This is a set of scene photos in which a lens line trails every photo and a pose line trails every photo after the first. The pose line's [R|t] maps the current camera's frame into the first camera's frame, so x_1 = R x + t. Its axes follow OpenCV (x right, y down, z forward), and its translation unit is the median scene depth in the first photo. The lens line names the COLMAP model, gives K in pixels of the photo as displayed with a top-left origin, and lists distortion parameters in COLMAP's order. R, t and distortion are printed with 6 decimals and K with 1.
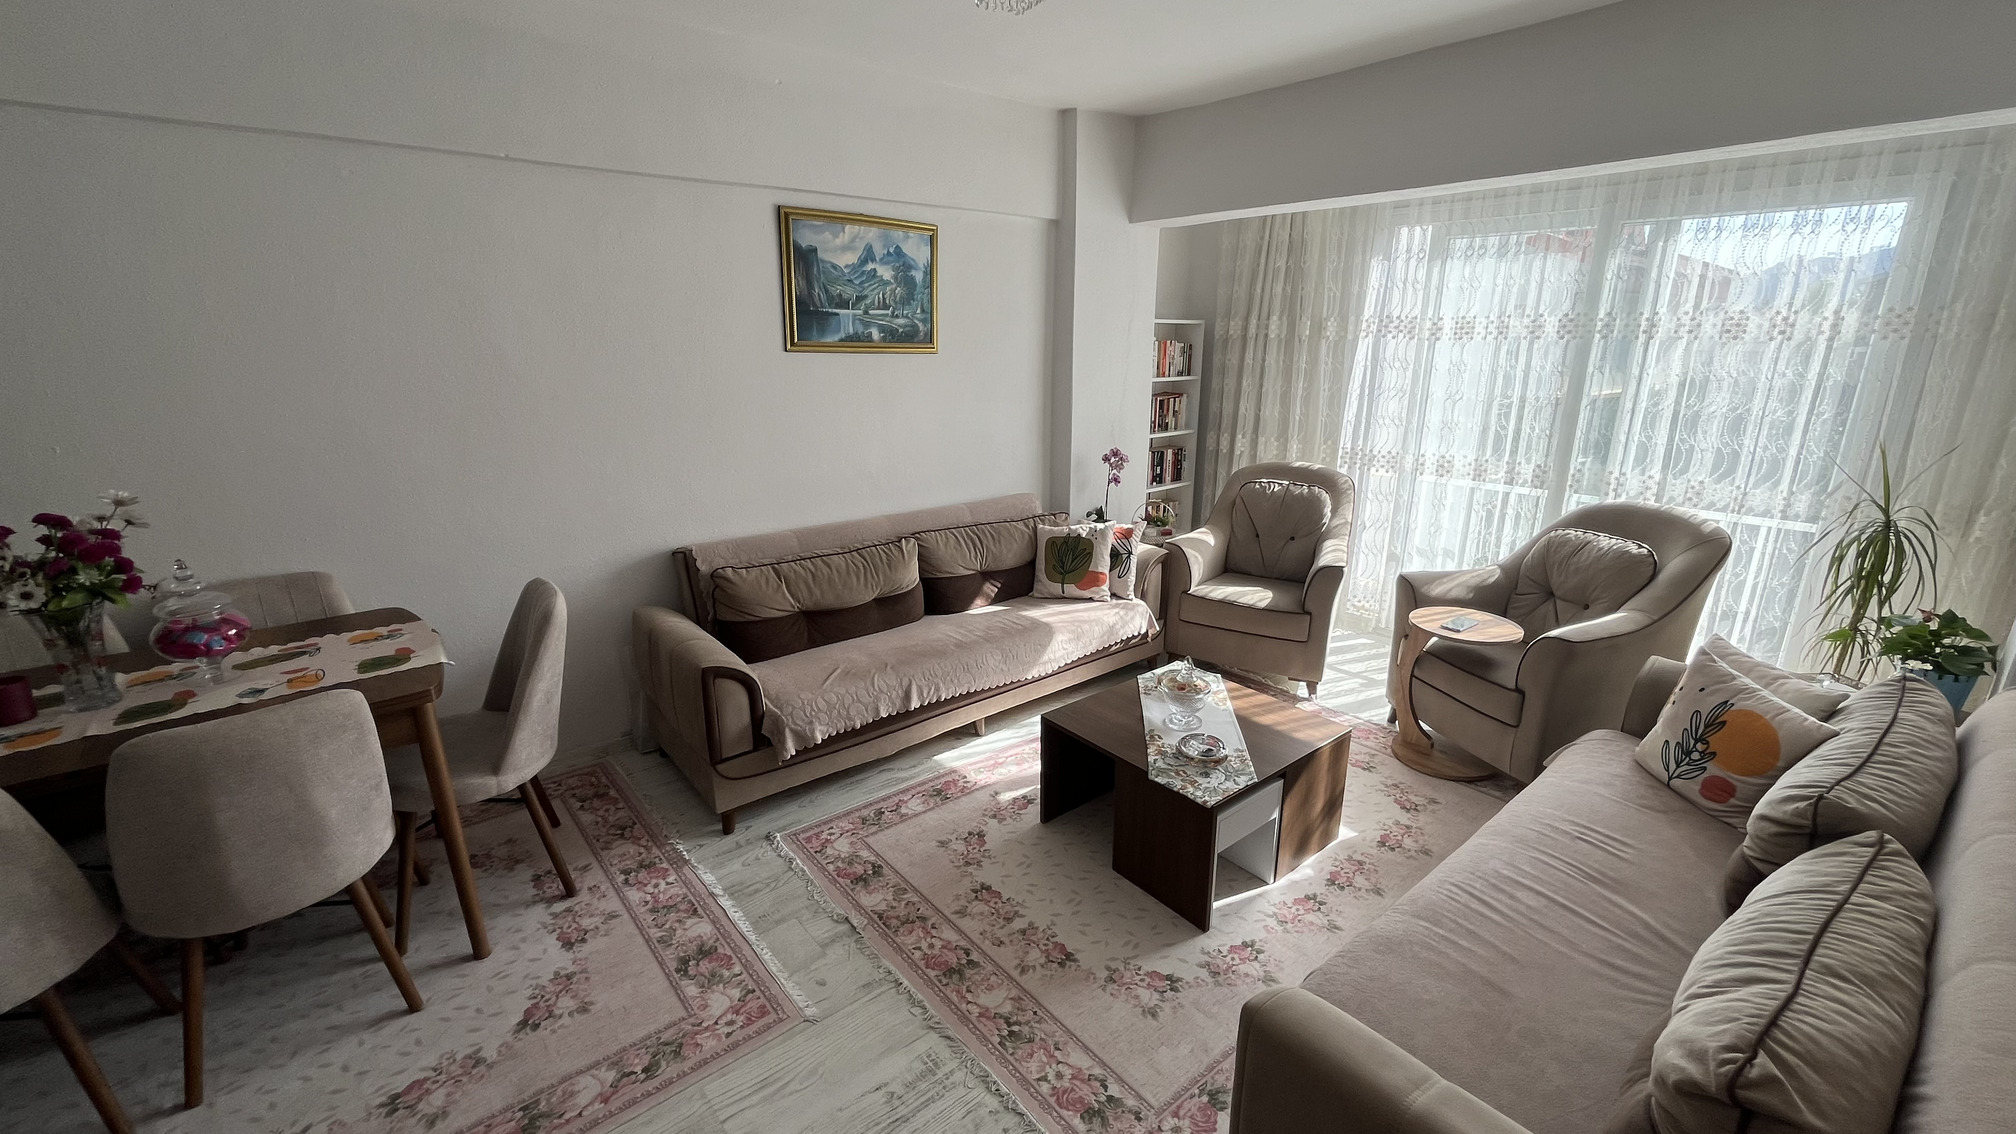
lens RADIAL K [[819.4, 0, 1009.6], [0, 819.4, 569.3], [0, 0, 1]] dist [-0.002614, -0.000298]
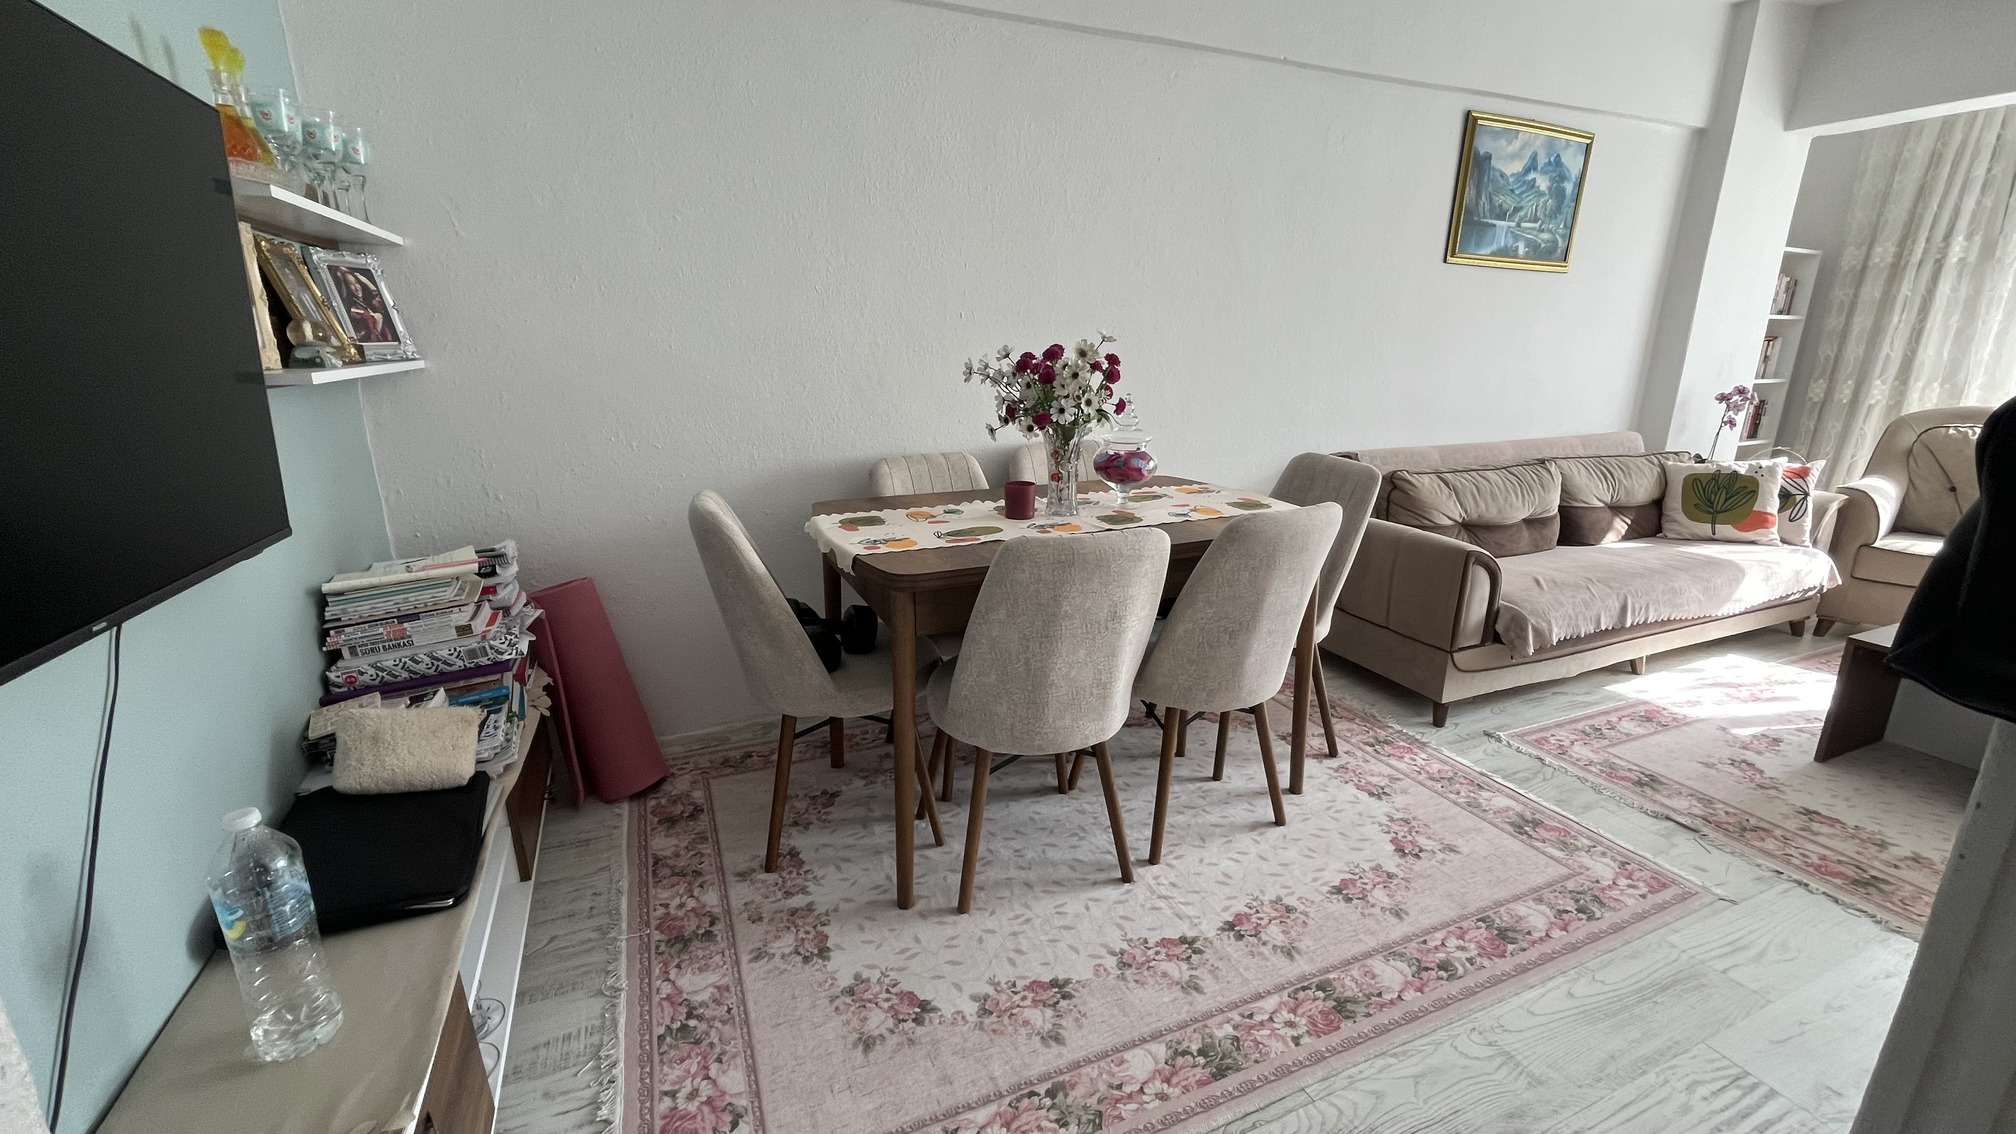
lens RADIAL K [[819.4, 0, 1003.8], [0, 819.4, 566.1], [0, 0, 1]] dist [-0.002614, -0.000298]
pose [[0.959091, 0.077005, -0.272425, -0.471279], [-0.078827, 0.996879, 0.004269, 0.131509], [0.271903, 0.017380, 0.962168, -0.082450]]
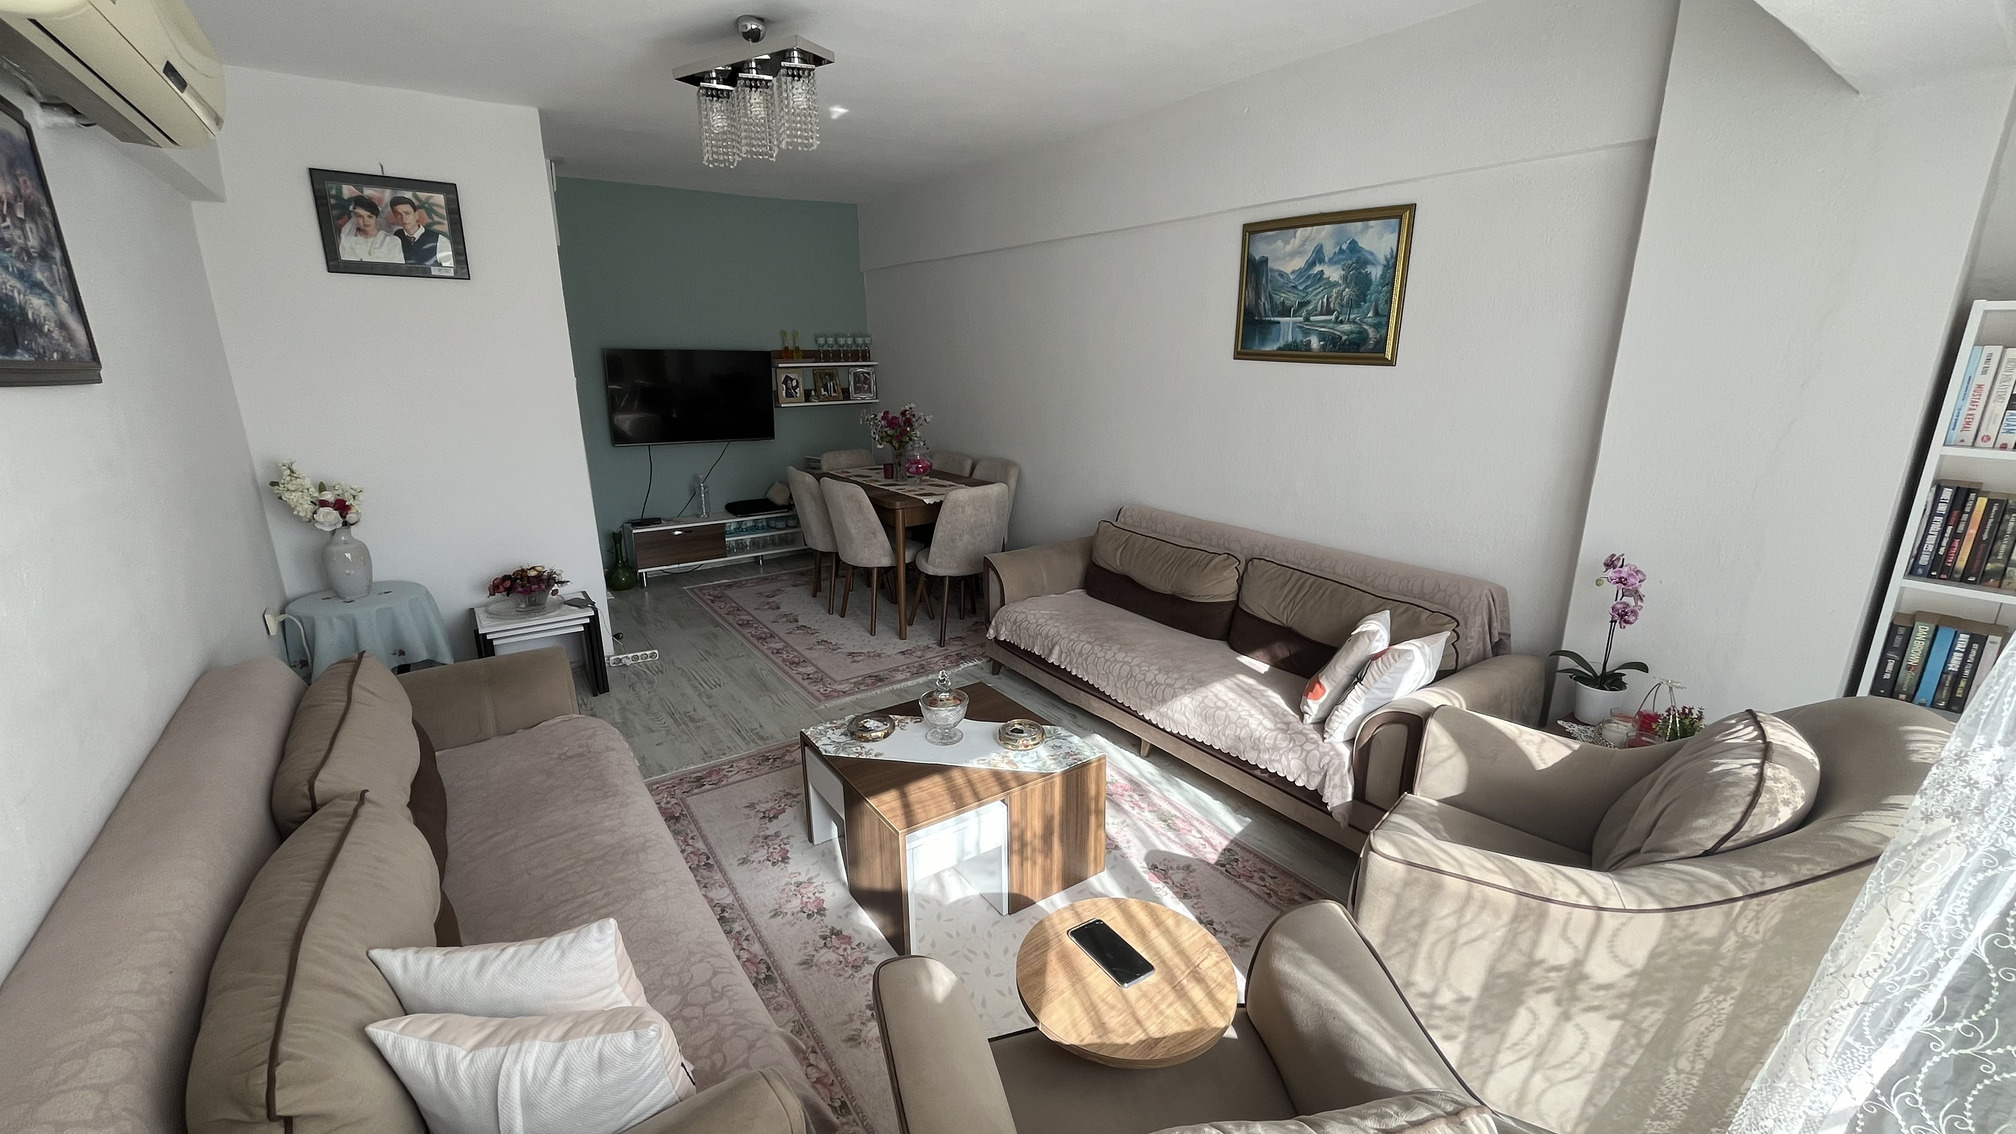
lens RADIAL K [[819.4, 0, 1006.2], [0, 819.4, 569.3], [0, 0, 1]] dist [-0.002614, -0.000298]
pose [[-0.080872, 0.264816, -0.960902, 0.835397], [-0.269955, 0.922207, 0.276873, -0.221486], [0.959471, 0.281791, -0.003092, 0.770485]]
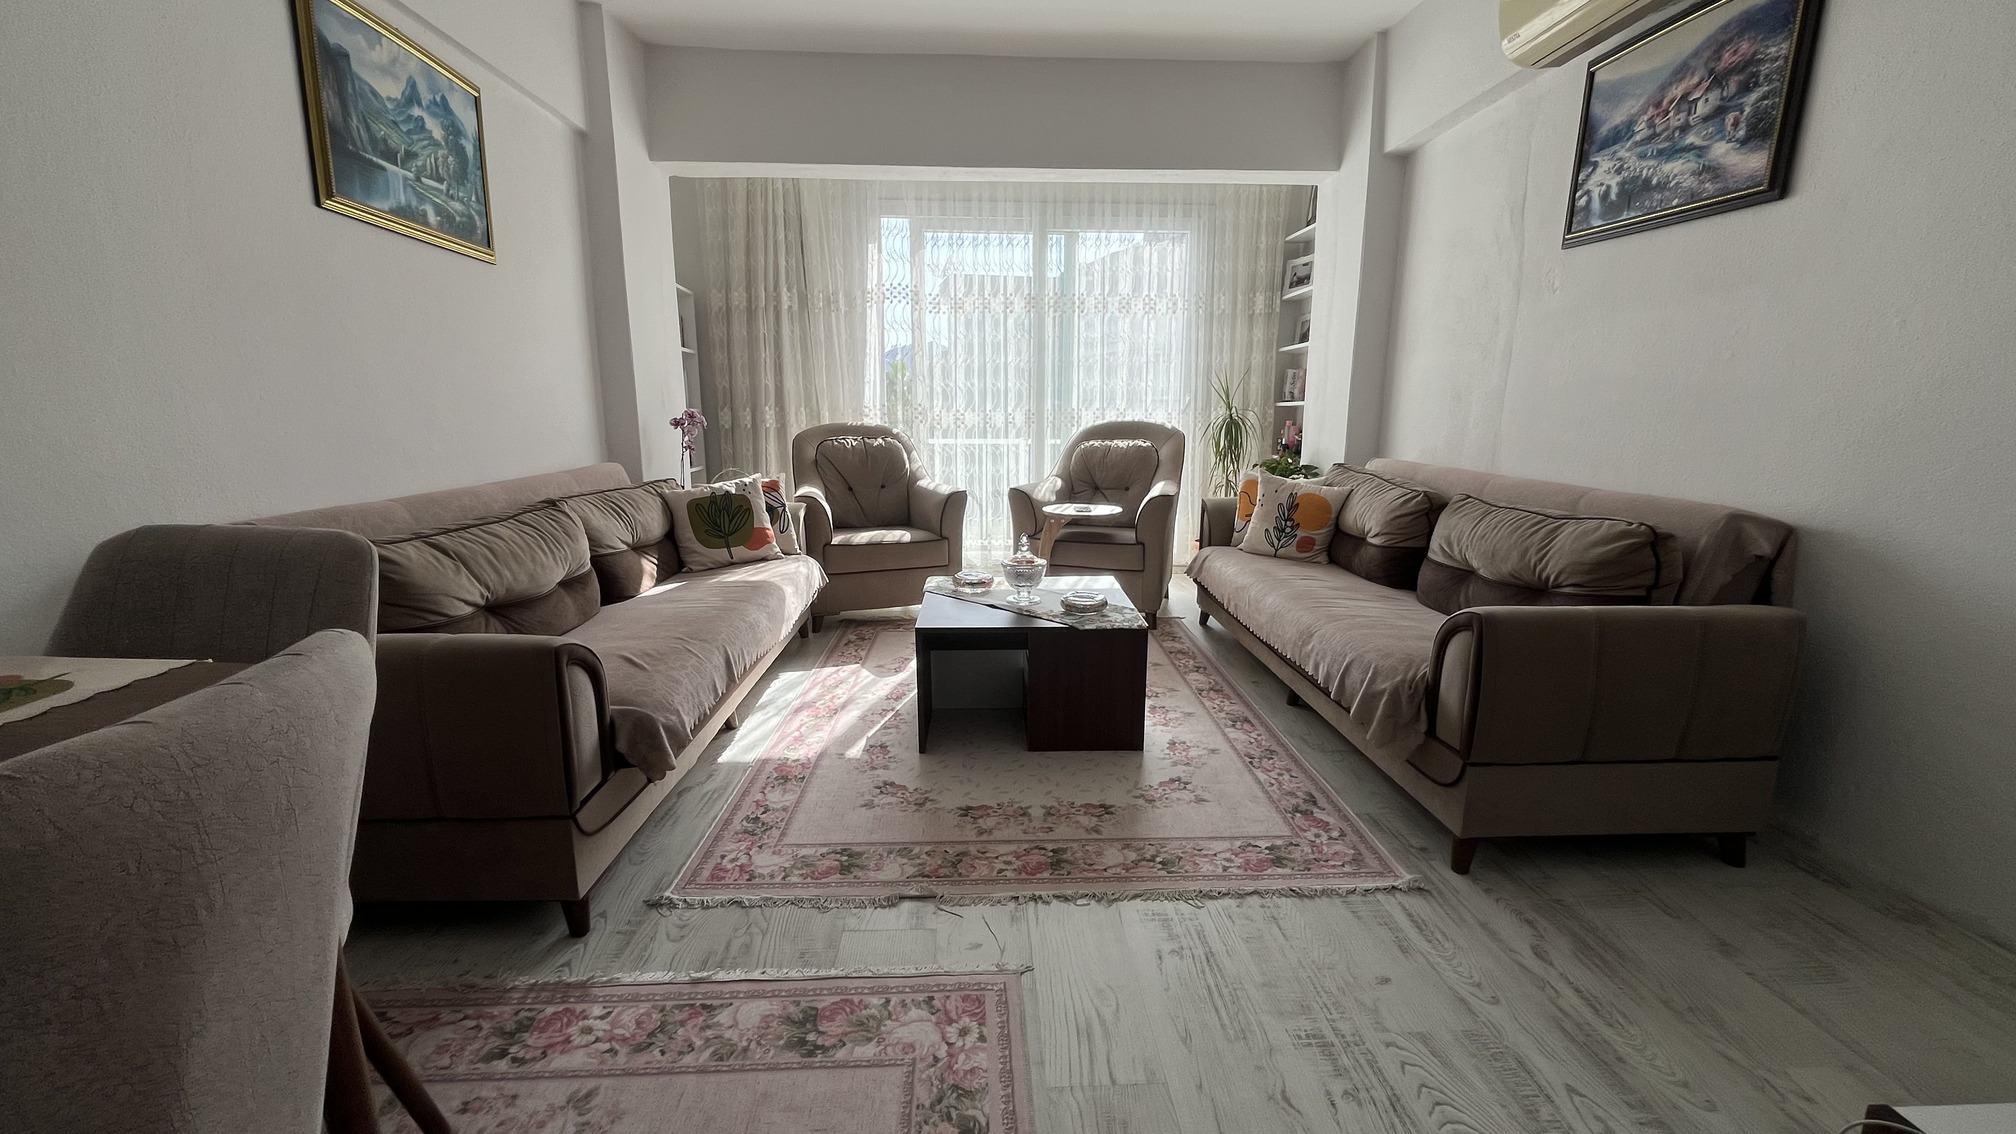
lens RADIAL K [[819.4, 0, 1011.1], [0, 819.4, 566.4], [0, 0, 1]] dist [-0.002614, -0.000298]
pose [[0.604289, -0.152635, 0.782009, -0.462666], [0.219171, 0.975460, 0.021031, 0.090091], [-0.766028, 0.158685, 0.622913, 0.266720]]
